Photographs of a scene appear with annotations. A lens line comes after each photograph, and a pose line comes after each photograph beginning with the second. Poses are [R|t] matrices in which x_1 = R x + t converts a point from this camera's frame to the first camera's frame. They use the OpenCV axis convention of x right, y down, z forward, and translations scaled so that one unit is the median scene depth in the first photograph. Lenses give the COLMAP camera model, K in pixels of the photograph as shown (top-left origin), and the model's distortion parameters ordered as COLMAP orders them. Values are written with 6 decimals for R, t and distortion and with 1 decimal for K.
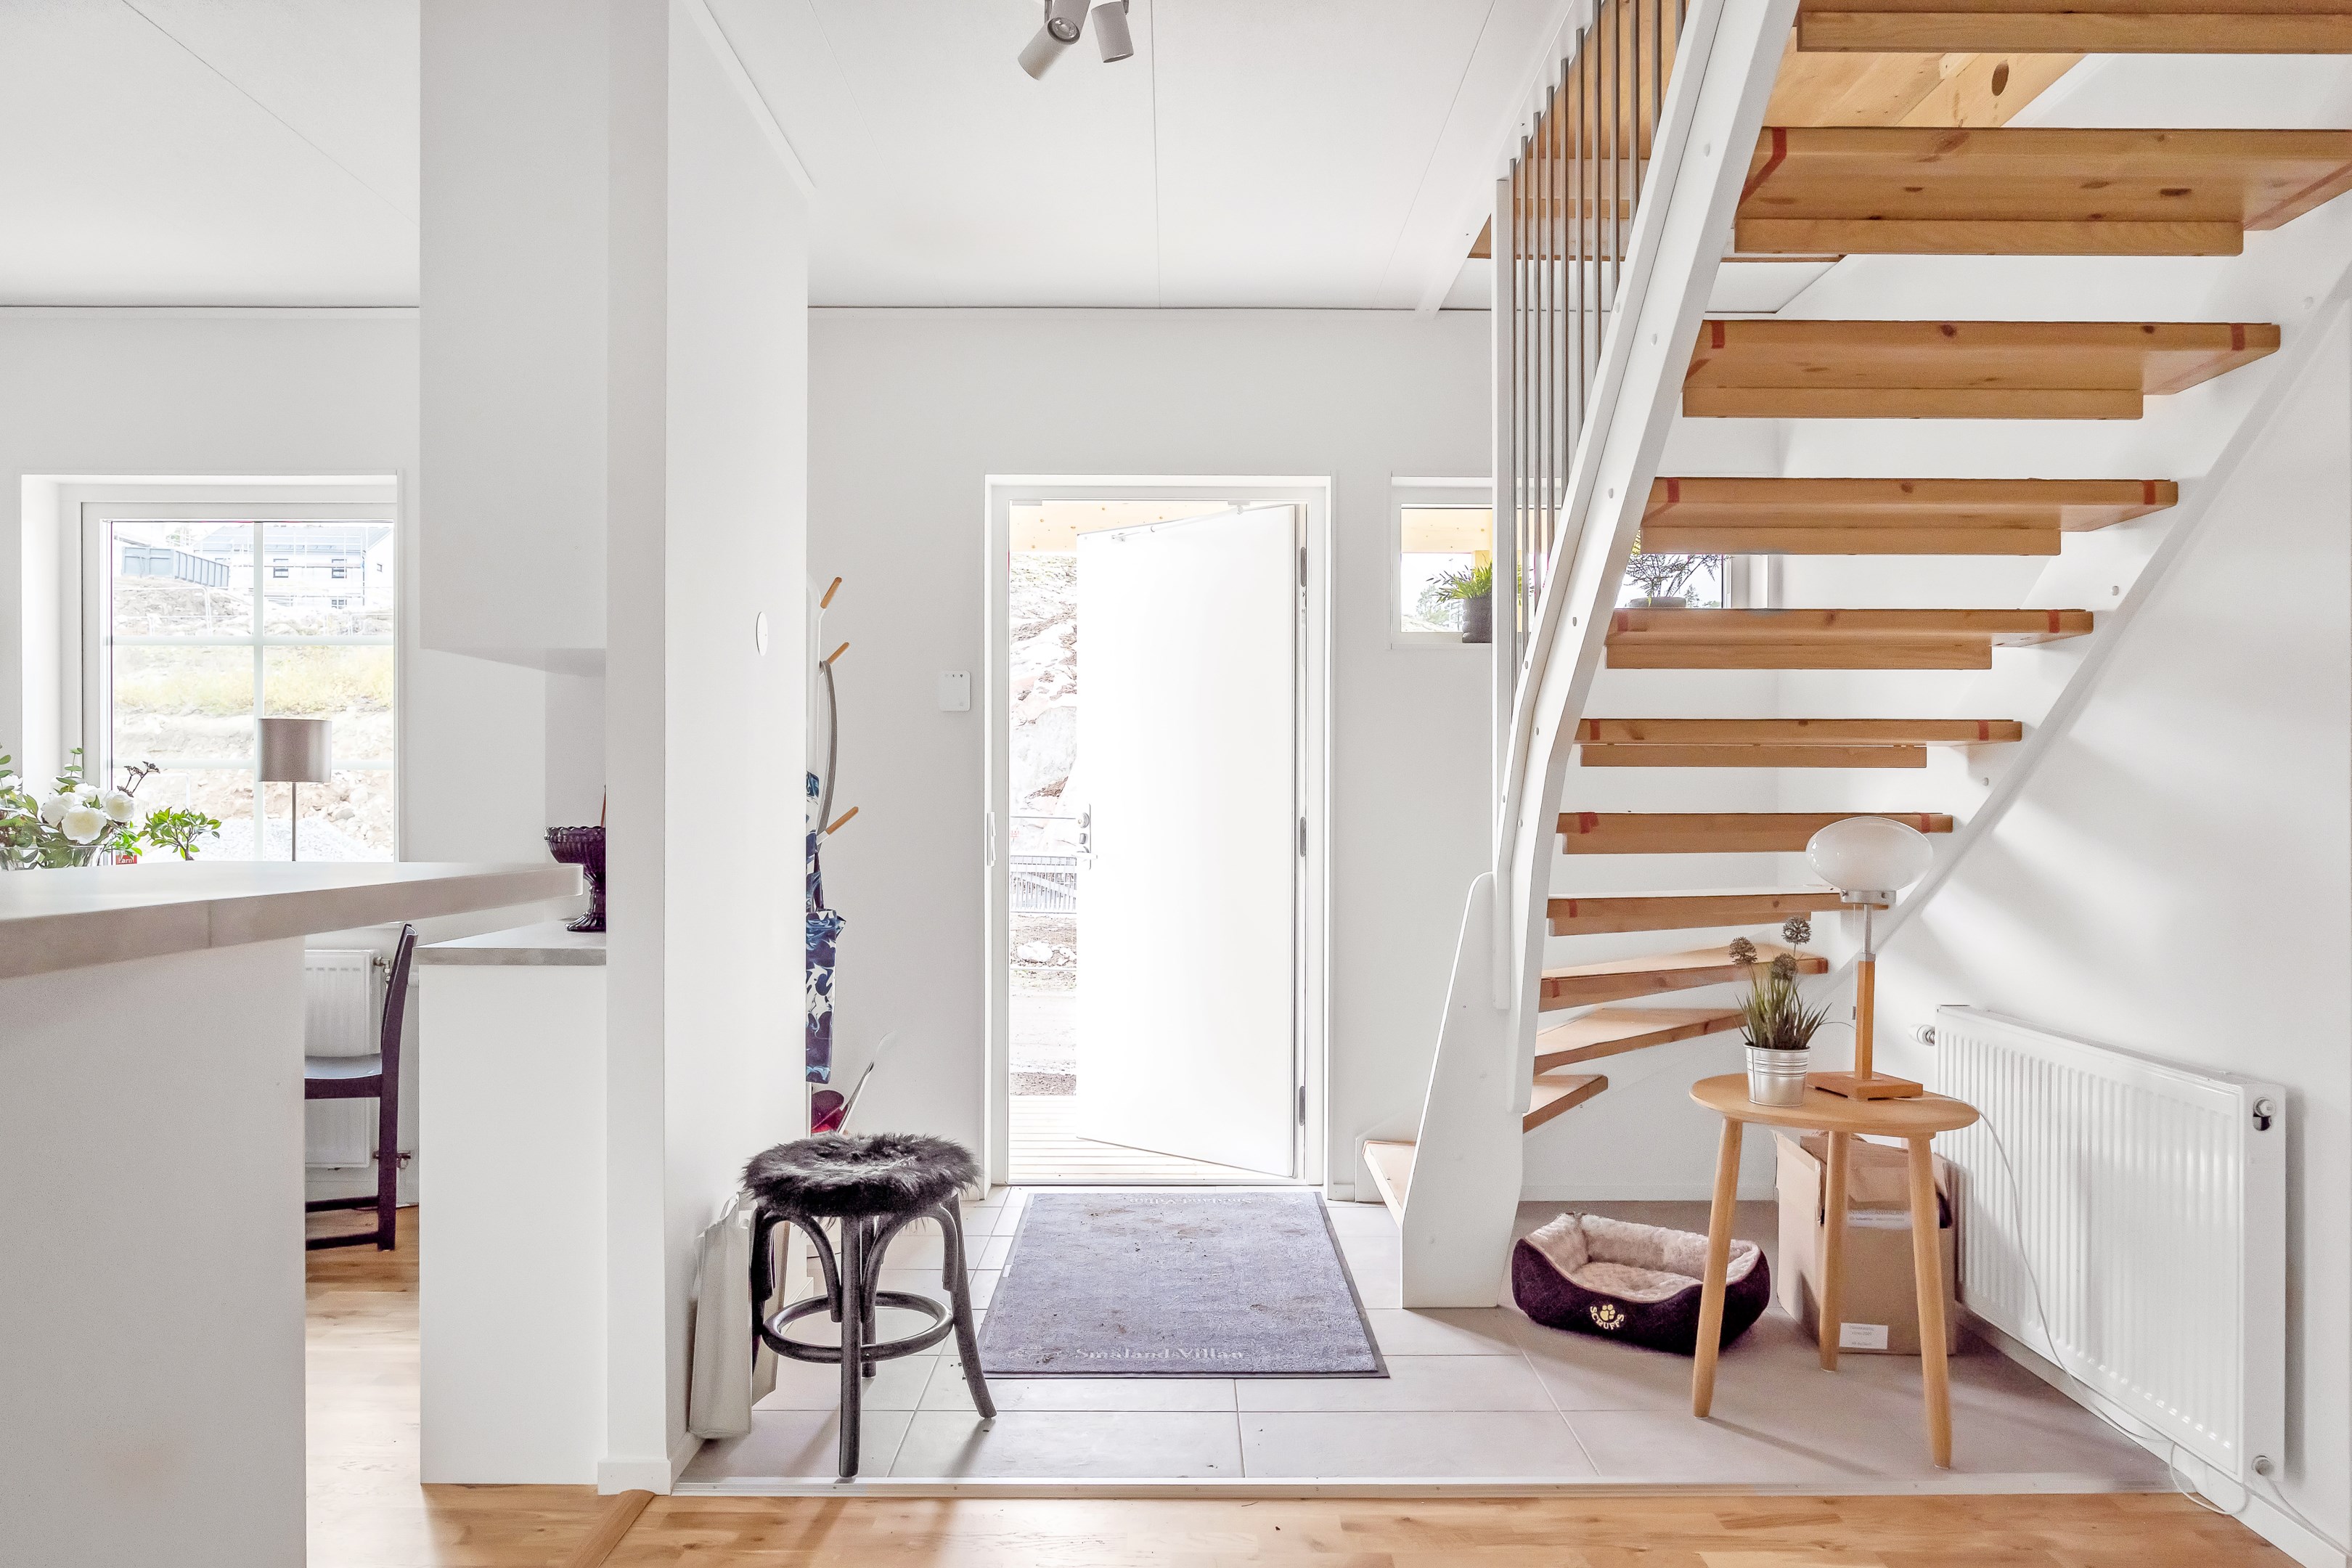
lens RADIAL K [[1618.3, 0, 1174.6], [0, 1618.3, 792.4], [0, 0, 1]] dist [-0.004081, -0.001434]
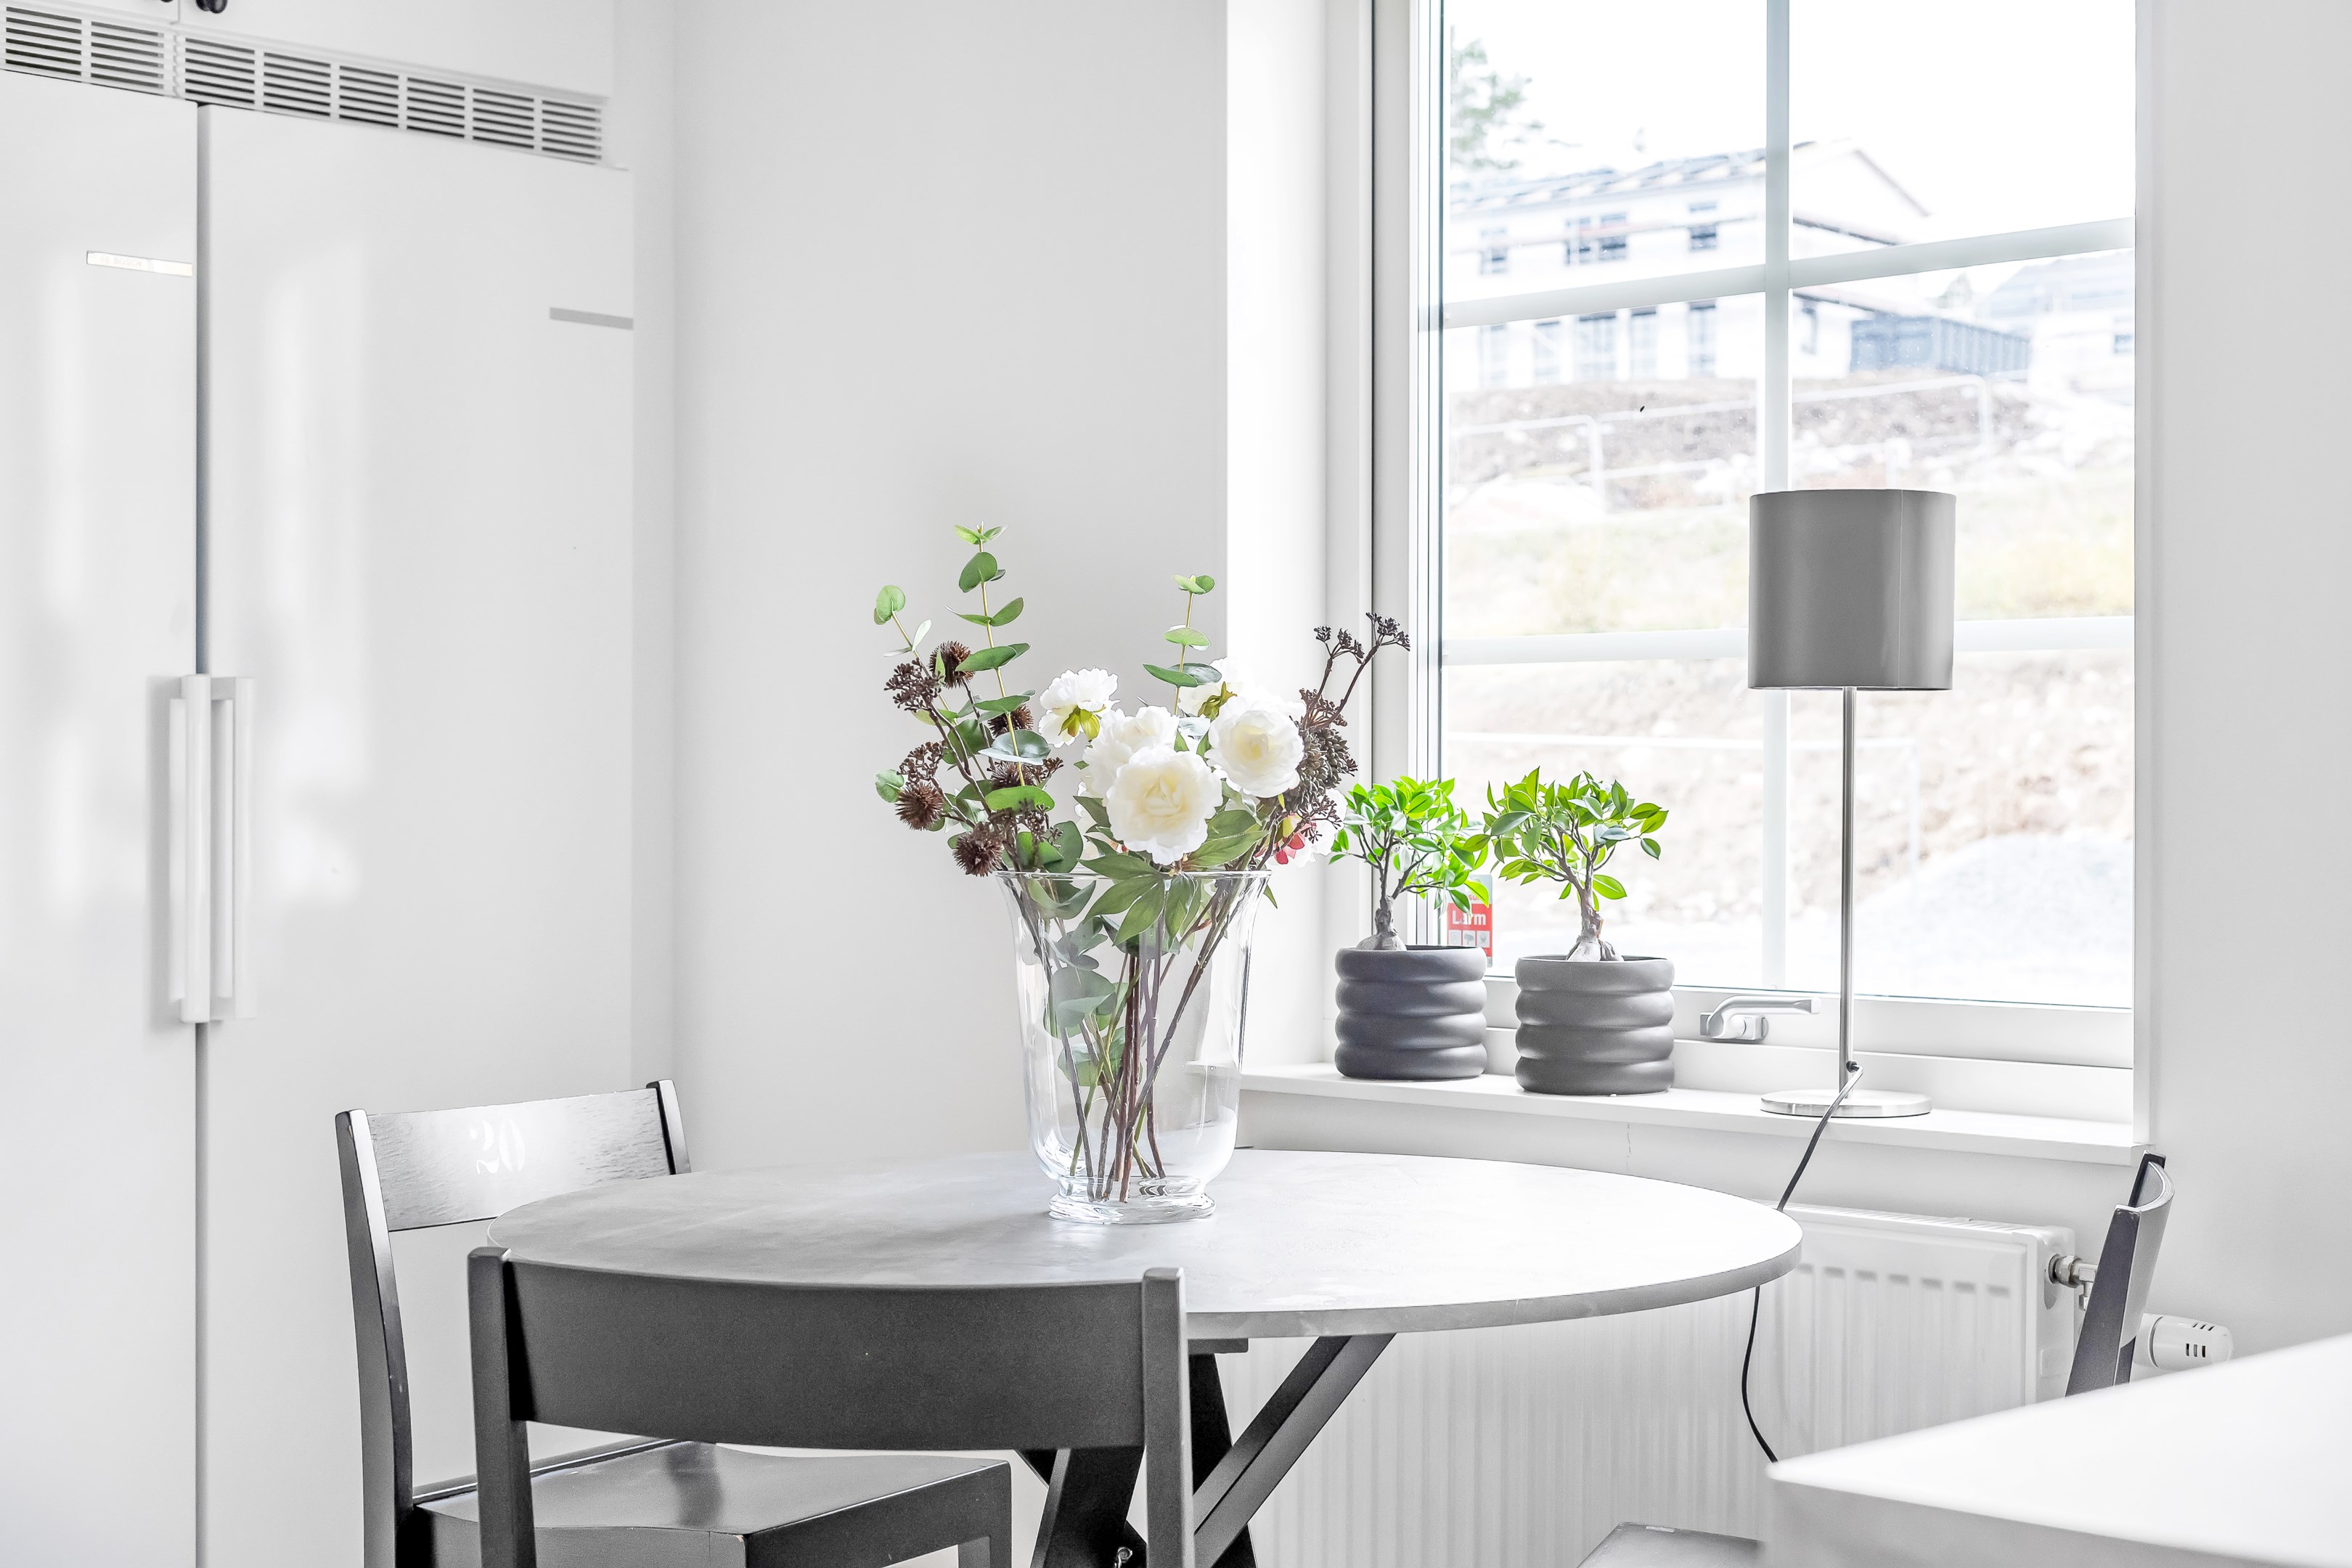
lens RADIAL K [[3406.2, 0, 1174.5], [0, 3406.2, 789.1], [0, 0, 1]] dist [0.032234, 0.000000]
pose [[0.707774, 0.000168, -0.706439, -0.159831], [-0.000786, 1.000000, -0.000550, 0.014099], [0.706438, 0.000945, 0.707774, 0.423640]]
